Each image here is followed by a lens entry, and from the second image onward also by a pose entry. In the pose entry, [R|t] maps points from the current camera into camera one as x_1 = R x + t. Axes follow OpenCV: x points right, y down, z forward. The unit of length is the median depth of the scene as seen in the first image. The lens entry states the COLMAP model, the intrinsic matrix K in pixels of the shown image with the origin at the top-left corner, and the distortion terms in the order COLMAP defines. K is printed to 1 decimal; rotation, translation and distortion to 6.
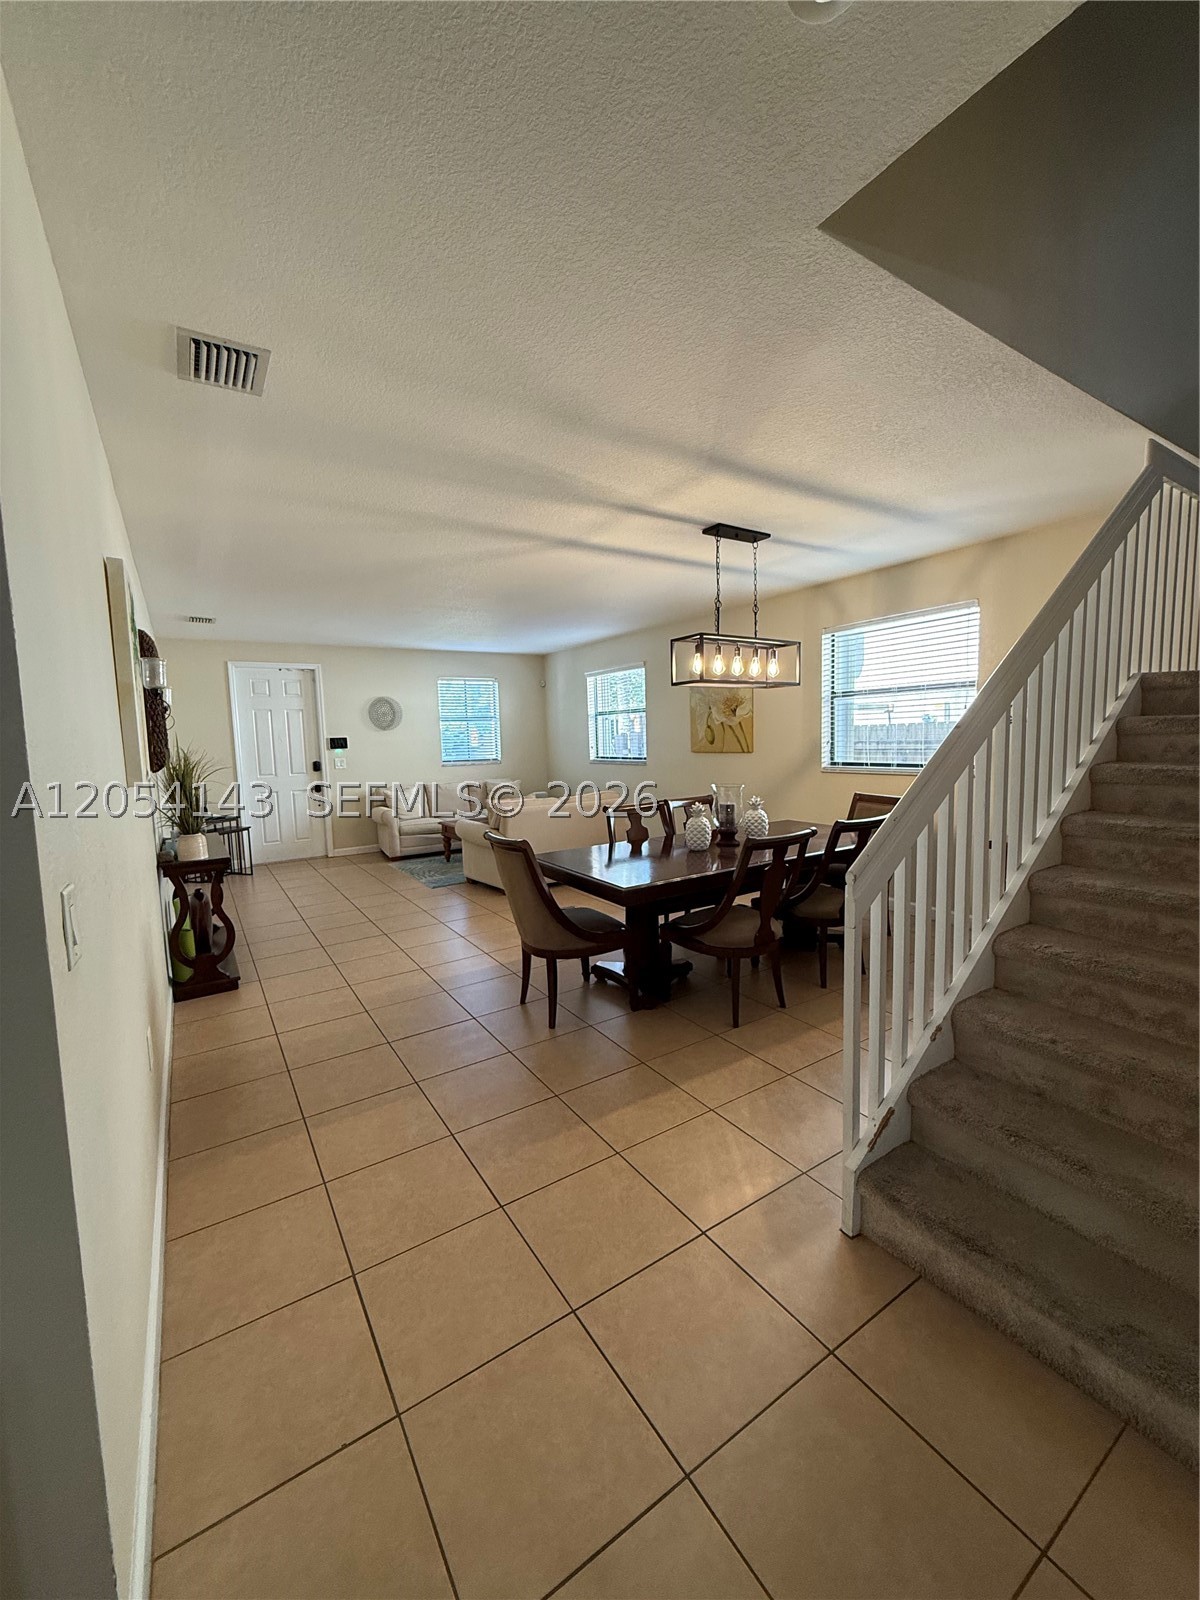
lens RADIAL K [[637.9, 0, 600.0], [0, 637.9, 797.9], [0, 0, 1]] dist [0.001935, 0.000264]
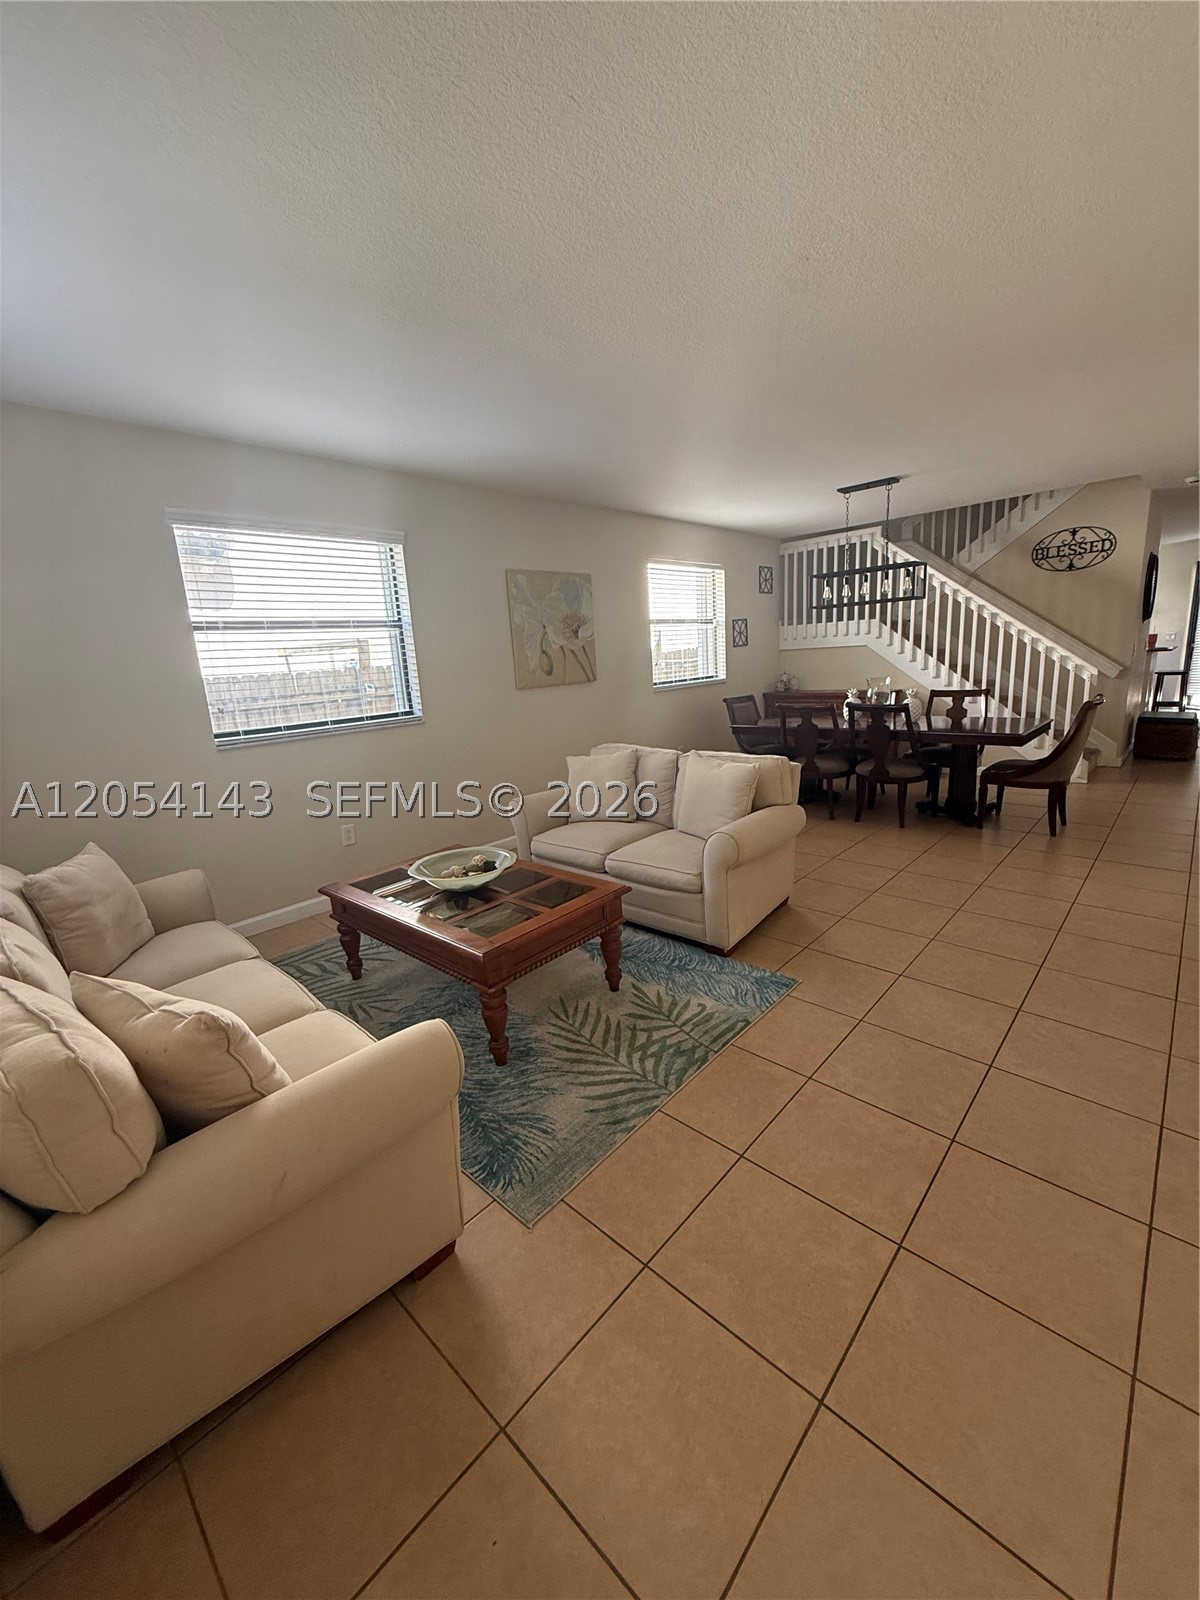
lens RADIAL K [[637.9, 0, 607.3], [0, 637.9, 797.3], [0, 0, 1]] dist [0.001935, 0.000264]
pose [[-0.249252, -0.167922, 0.953769, -0.594100], [0.162460, 0.963646, 0.212117, -0.093128], [-0.954715, 0.207820, -0.212910, 1.117020]]
